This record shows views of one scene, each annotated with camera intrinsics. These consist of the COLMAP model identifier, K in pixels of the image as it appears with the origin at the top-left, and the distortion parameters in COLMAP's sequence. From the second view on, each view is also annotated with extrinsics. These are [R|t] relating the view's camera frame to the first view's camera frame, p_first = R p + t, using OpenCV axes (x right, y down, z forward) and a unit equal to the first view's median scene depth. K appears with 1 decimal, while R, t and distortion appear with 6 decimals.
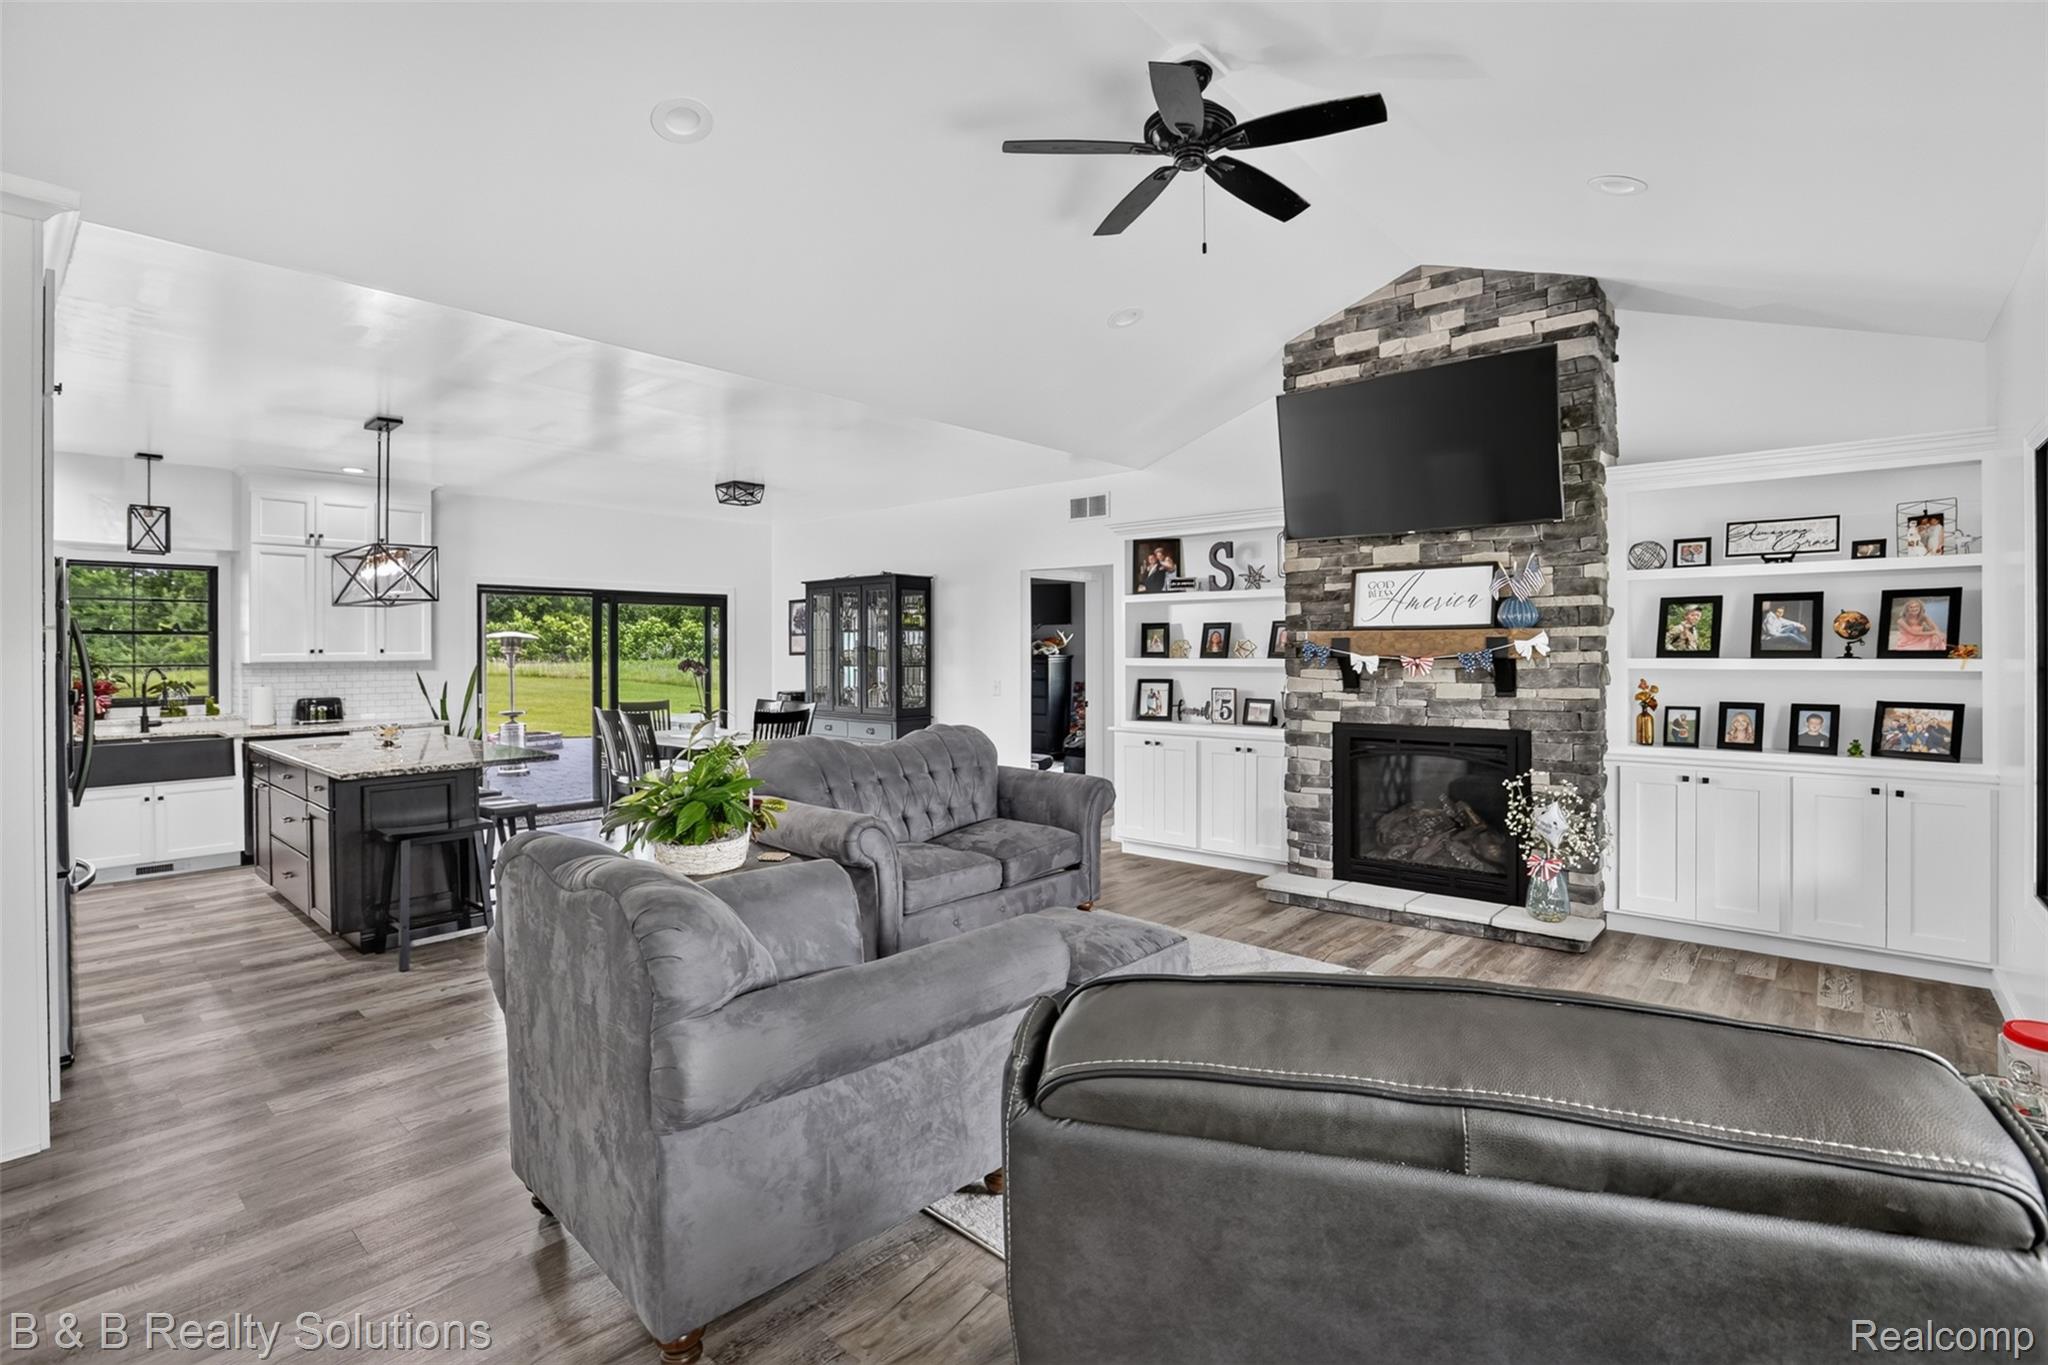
lens RADIAL K [[947.7, 0, 1037.3], [0, 947.7, 655.5], [0, 0, 1]] dist [-0.072863, 0.032276]
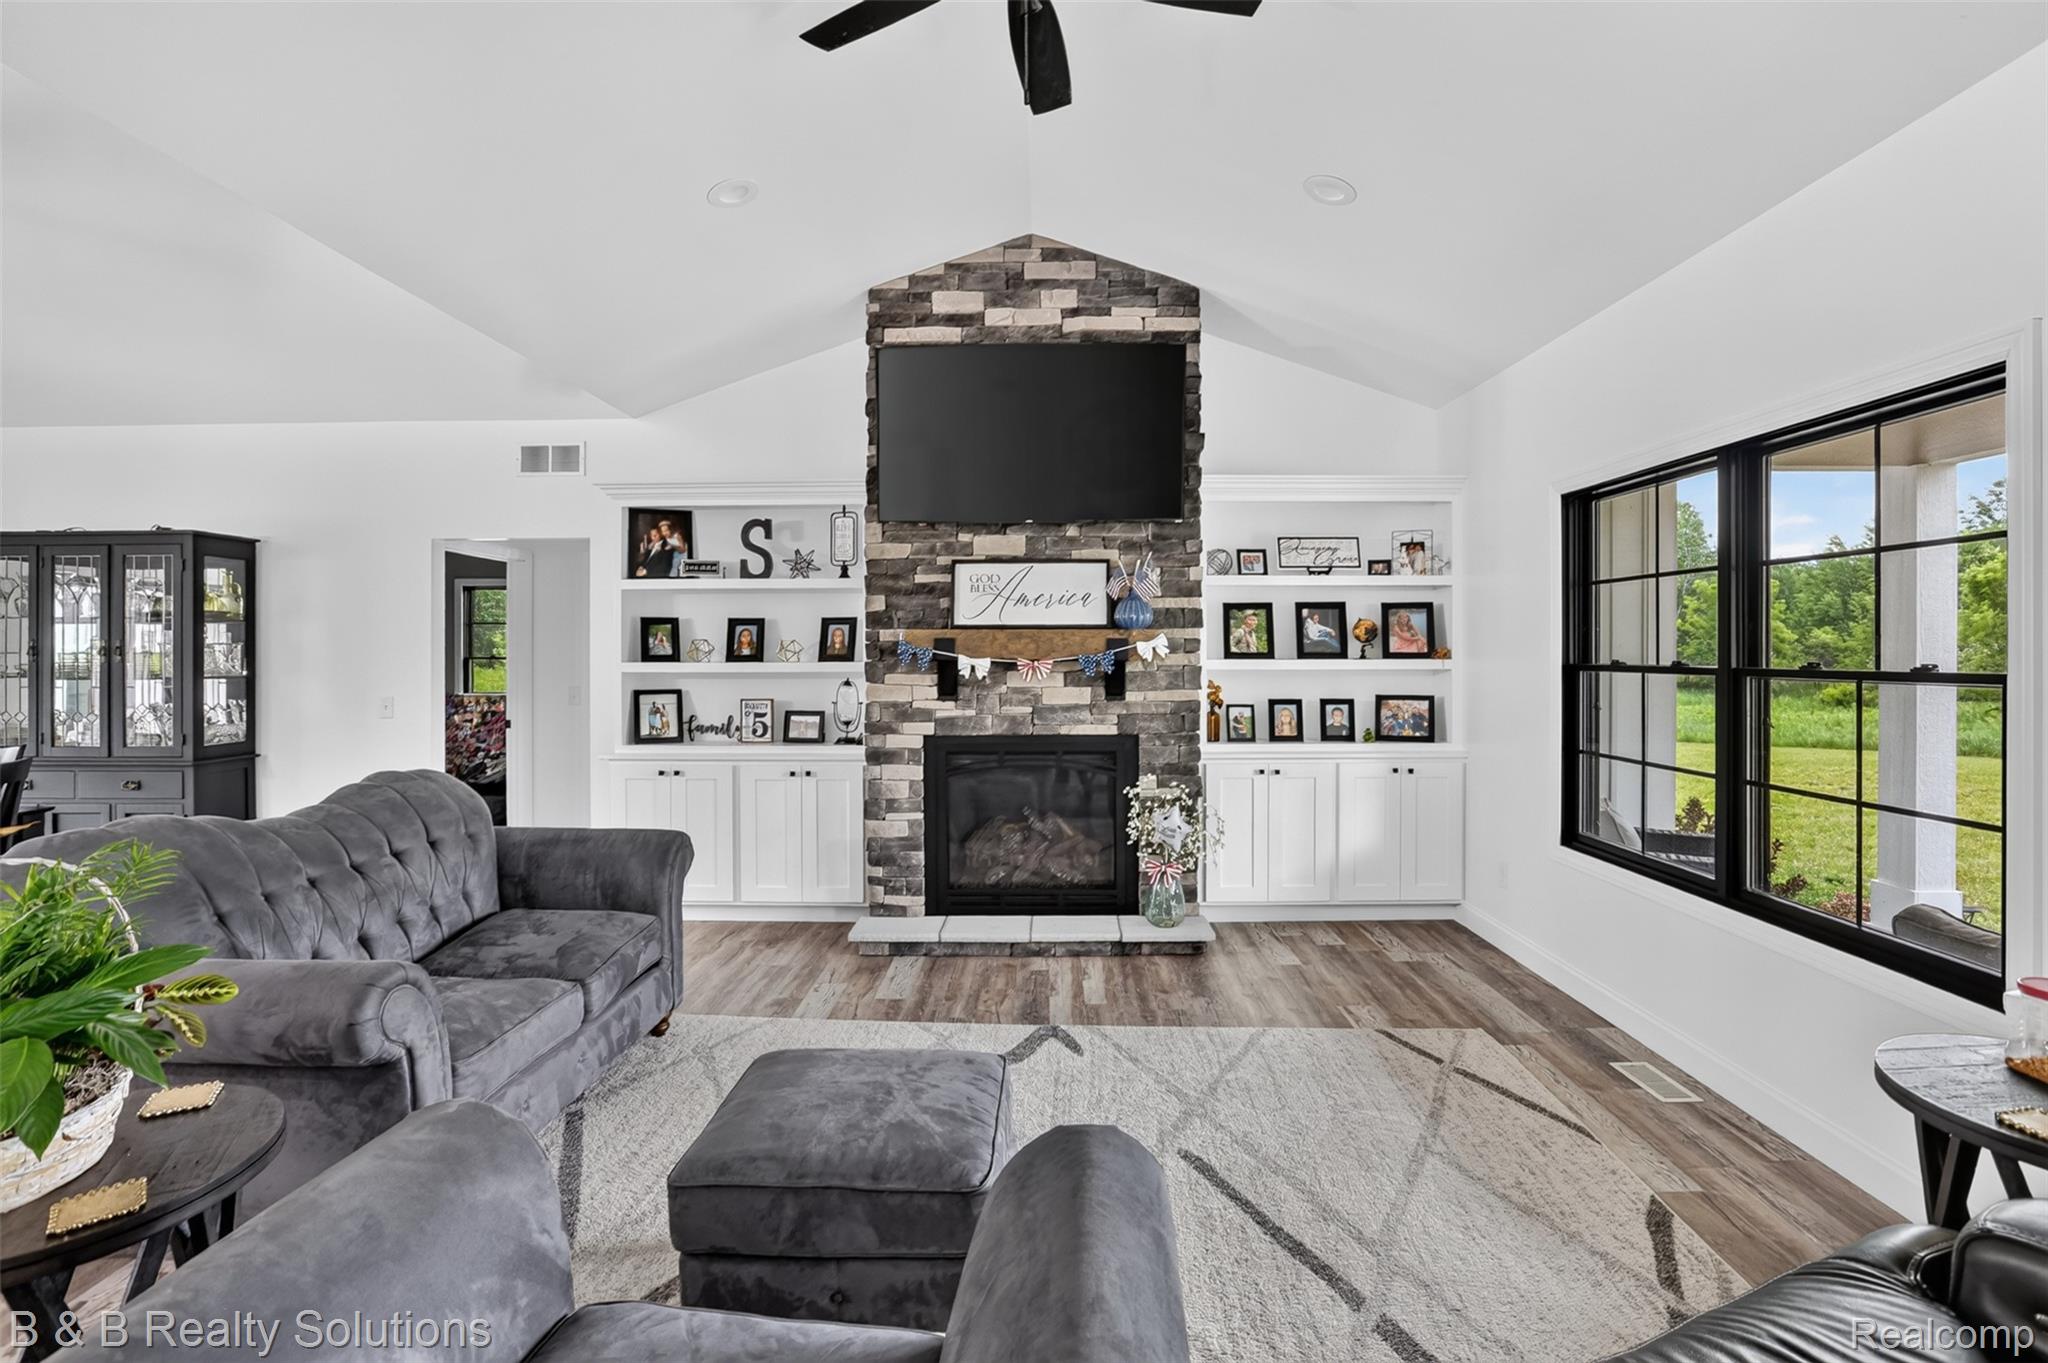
lens RADIAL K [[947.7, 0, 1037.3], [0, 947.7, 654.5], [0, 0, 1]] dist [-0.072863, 0.032276]
pose [[0.761968, 0.000032, 0.647614, -0.184143], [0.003267, 0.999987, -0.003893, 0.000402], [-0.647606, 0.005083, 0.761958, 0.293150]]
